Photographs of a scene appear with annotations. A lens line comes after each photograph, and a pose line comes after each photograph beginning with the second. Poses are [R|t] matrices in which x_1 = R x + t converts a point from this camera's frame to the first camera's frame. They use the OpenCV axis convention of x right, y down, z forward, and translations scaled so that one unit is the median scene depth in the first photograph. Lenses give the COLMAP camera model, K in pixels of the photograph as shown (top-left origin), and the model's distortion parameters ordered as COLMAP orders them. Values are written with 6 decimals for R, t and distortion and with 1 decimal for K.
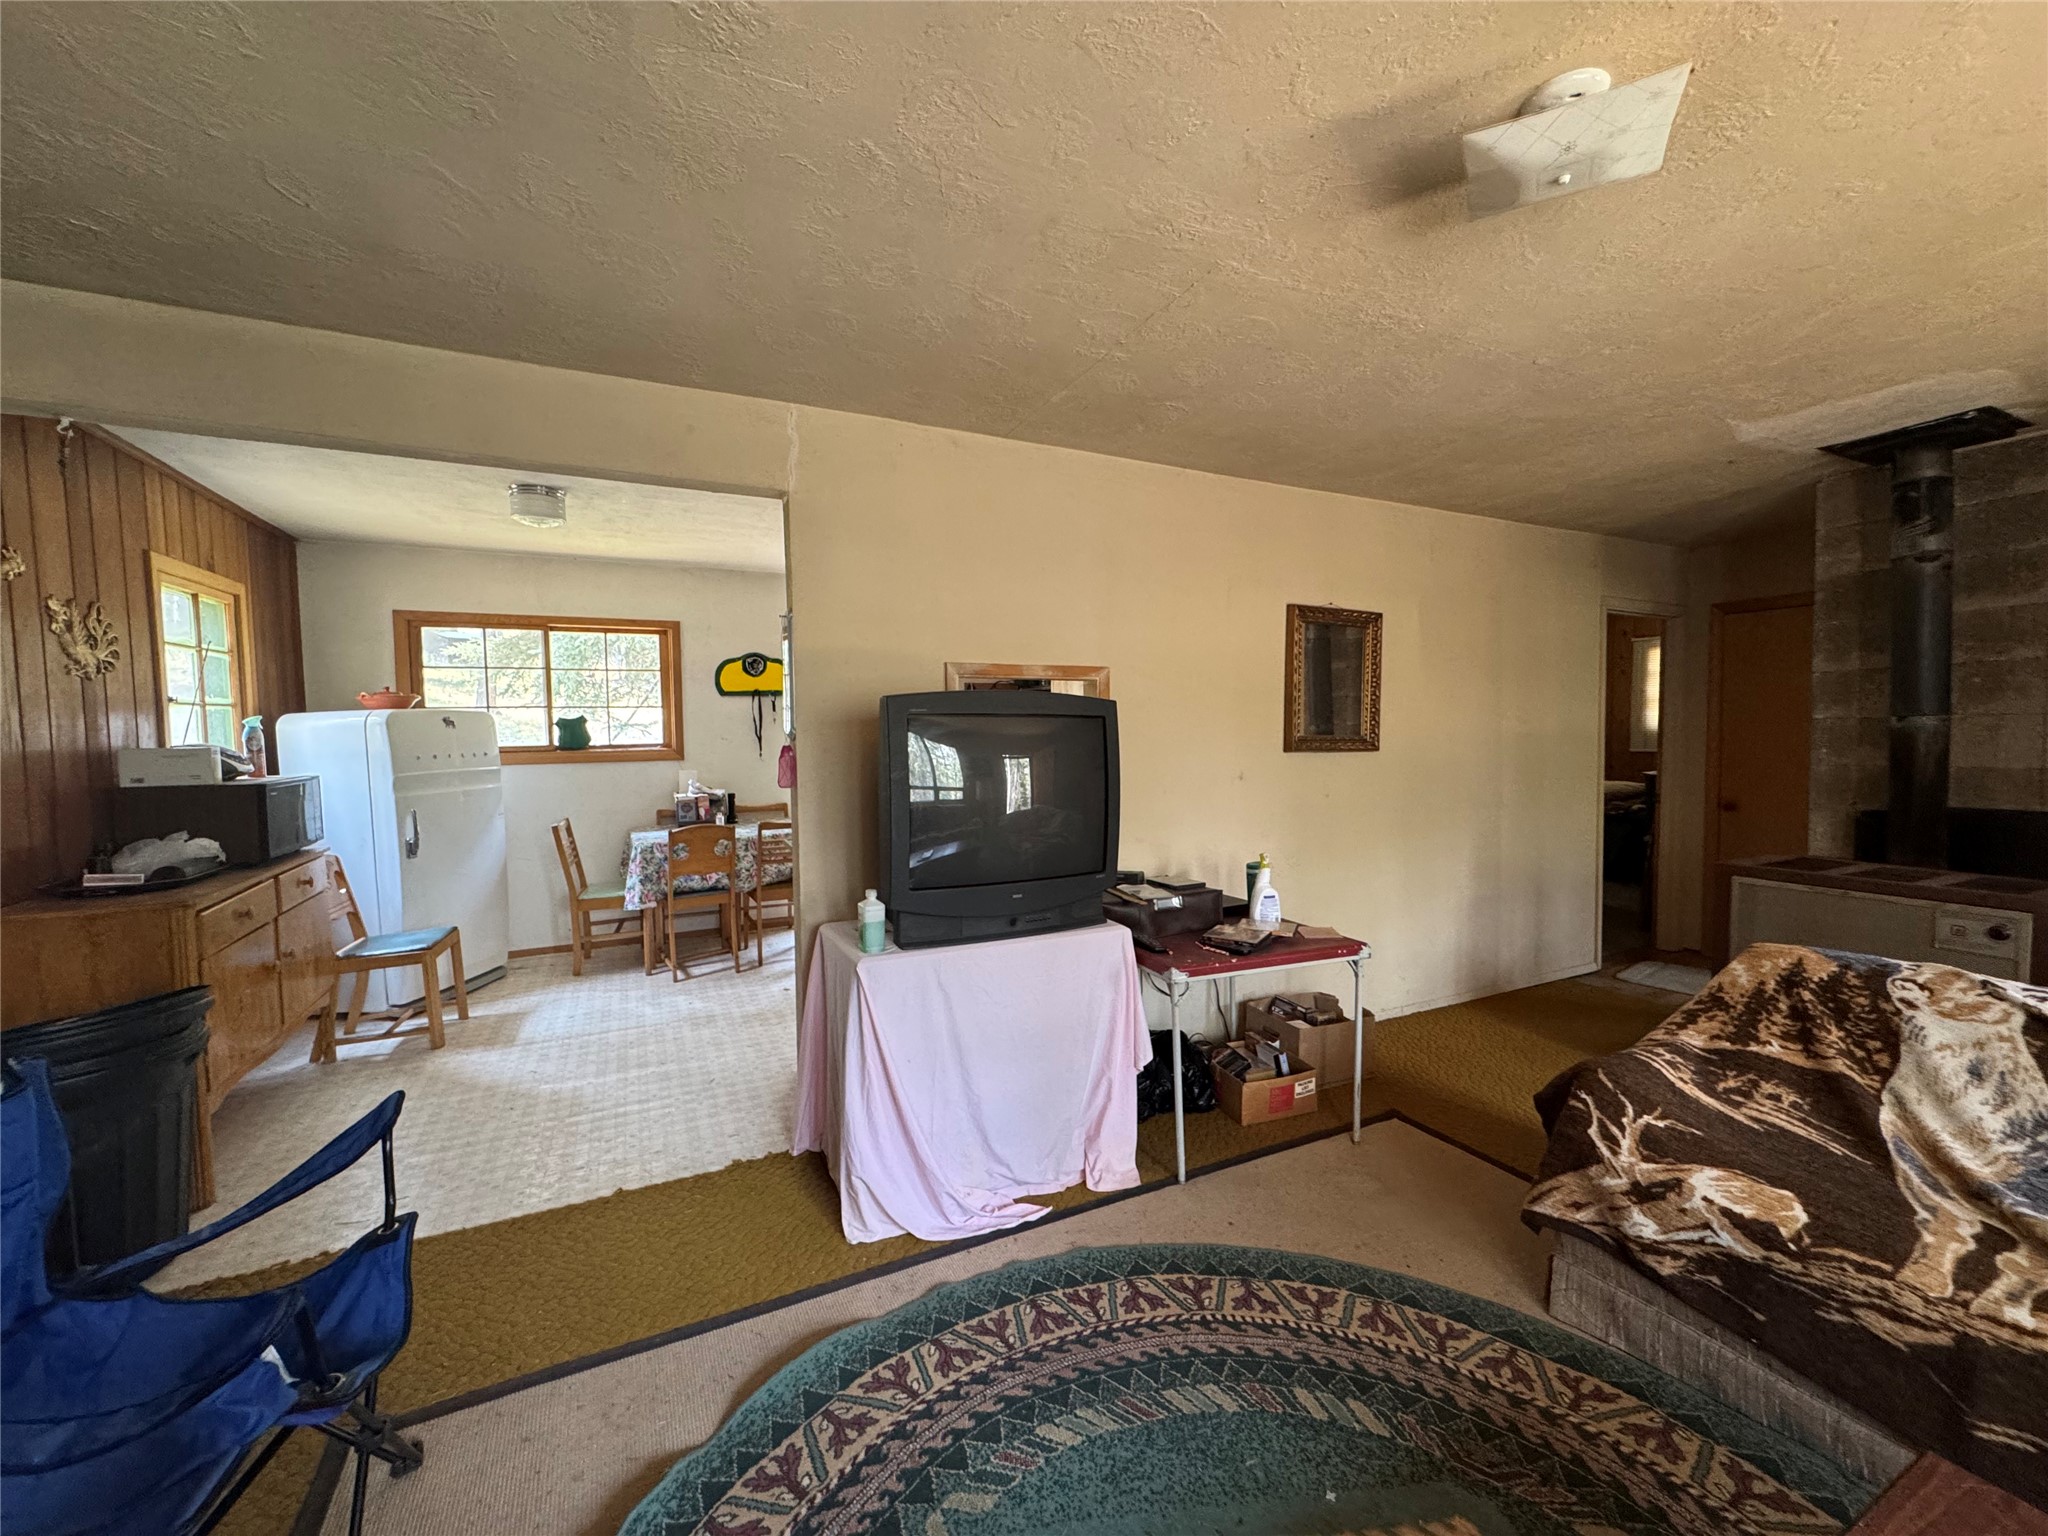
lens RADIAL K [[825.7, 0, 1024.4], [0, 825.7, 773.6], [0, 0, 1]] dist [0.001424, 0.000181]
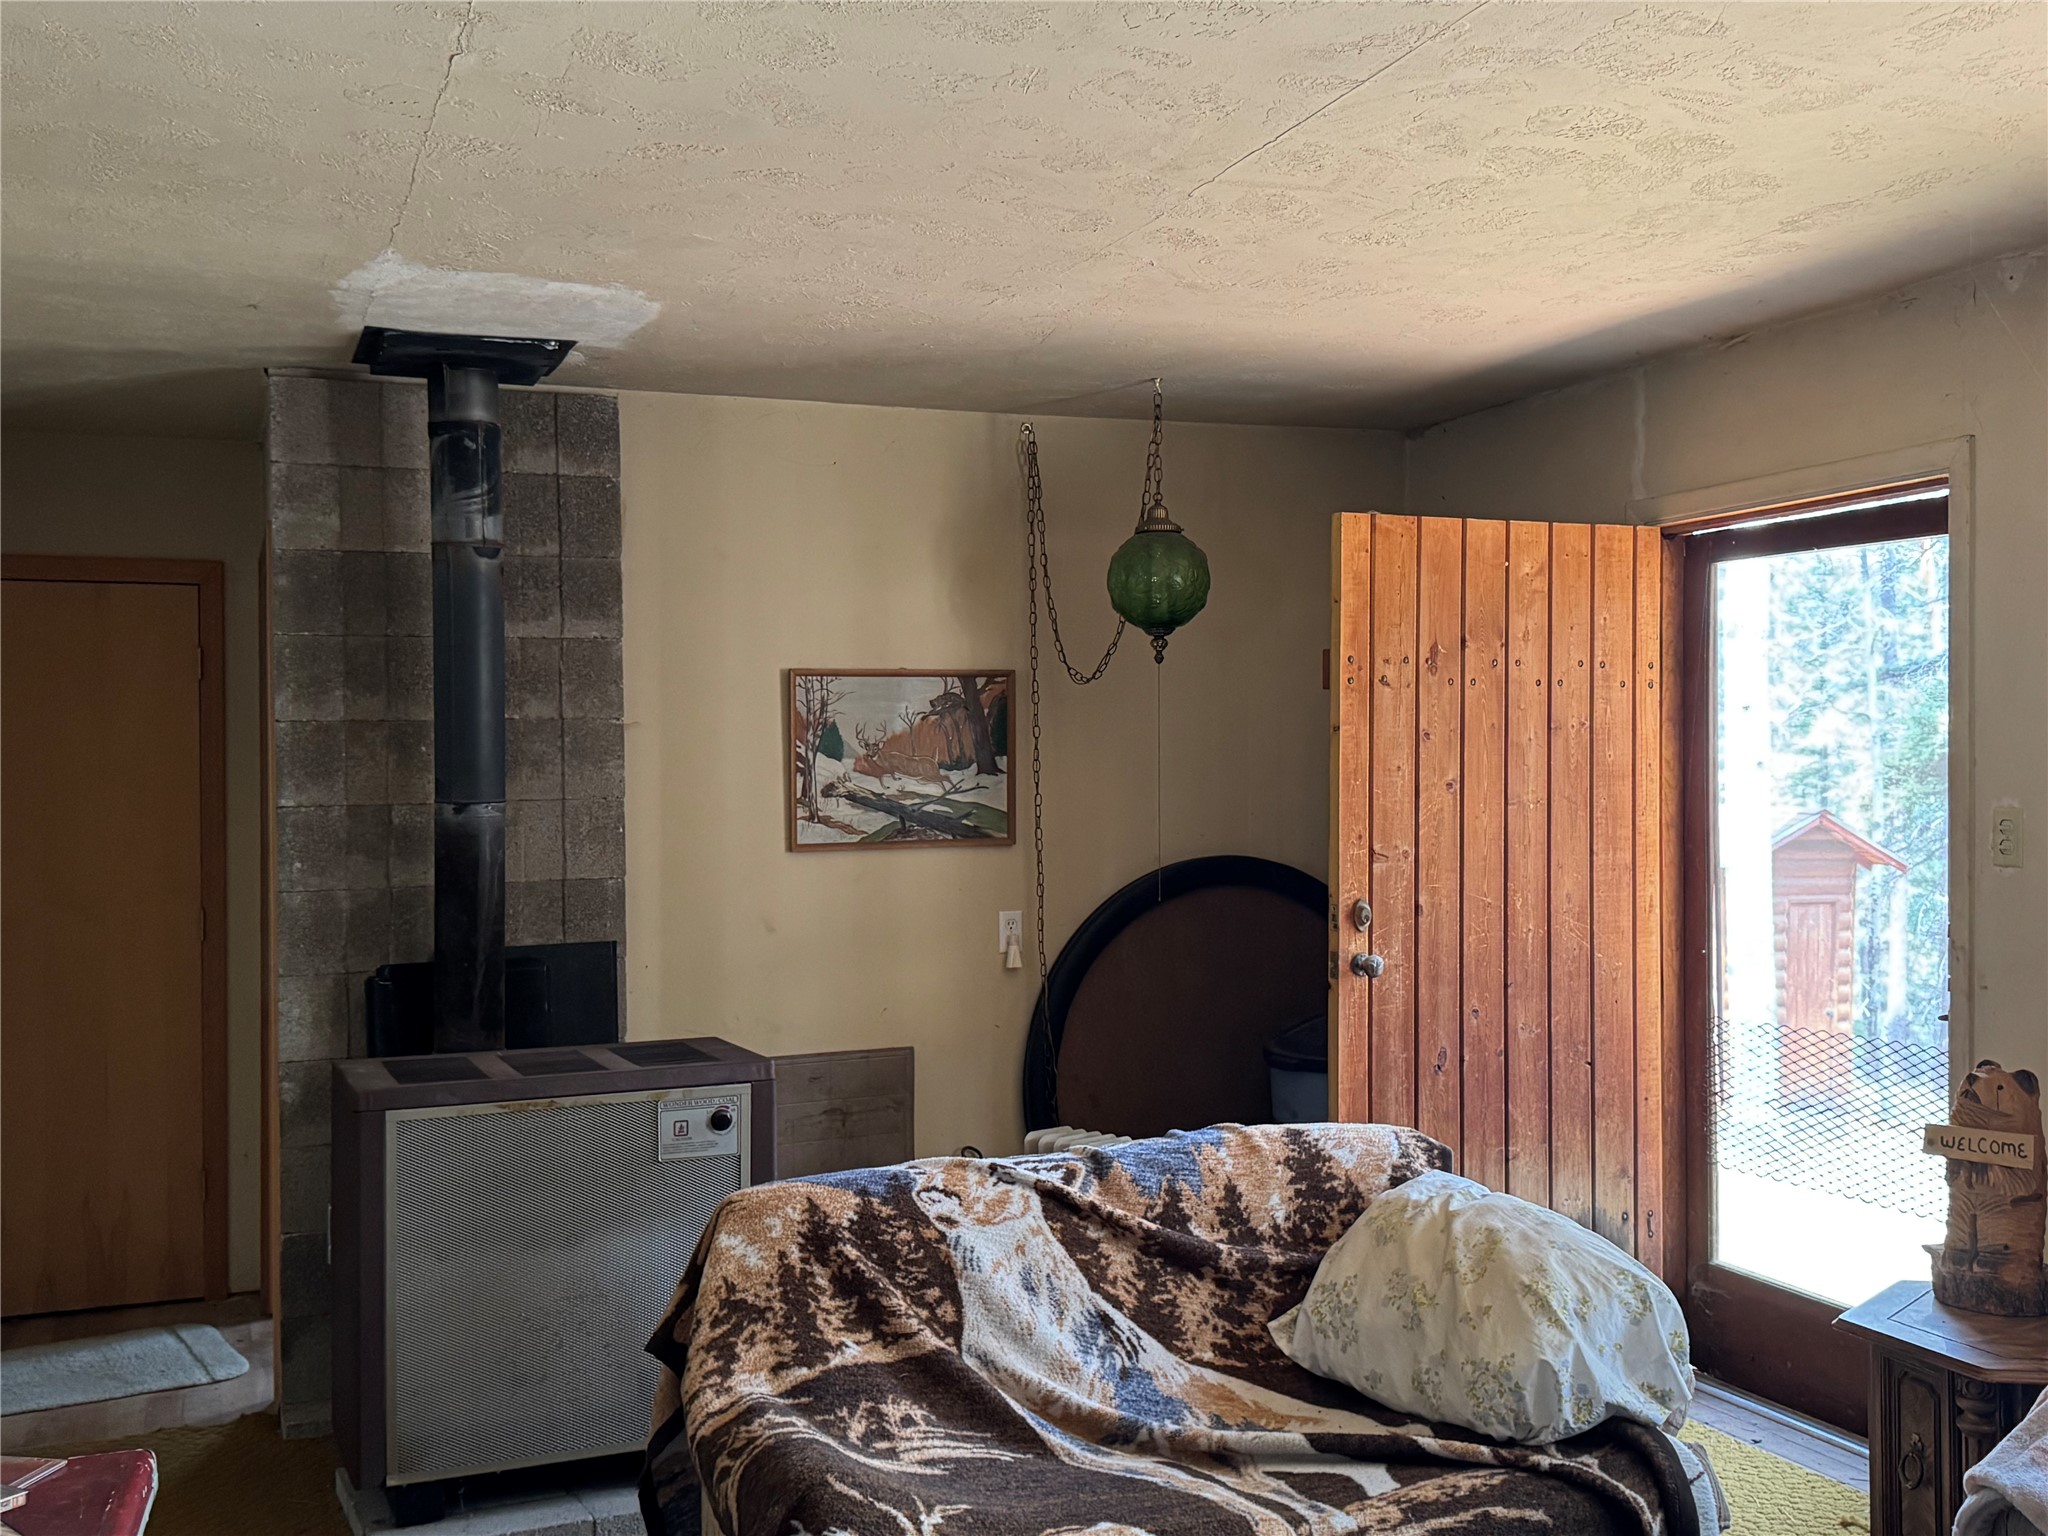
lens RADIAL K [[2048.1, 0, 1025.5], [0, 2048.1, 764.5], [0, 0, 1]] dist [0.128133, 0.000000]
pose [[0.071578, 0.011698, 0.997366, -0.629017], [0.064129, 0.997808, -0.016305, -0.070745], [-0.995371, 0.065127, 0.070671, 0.725090]]
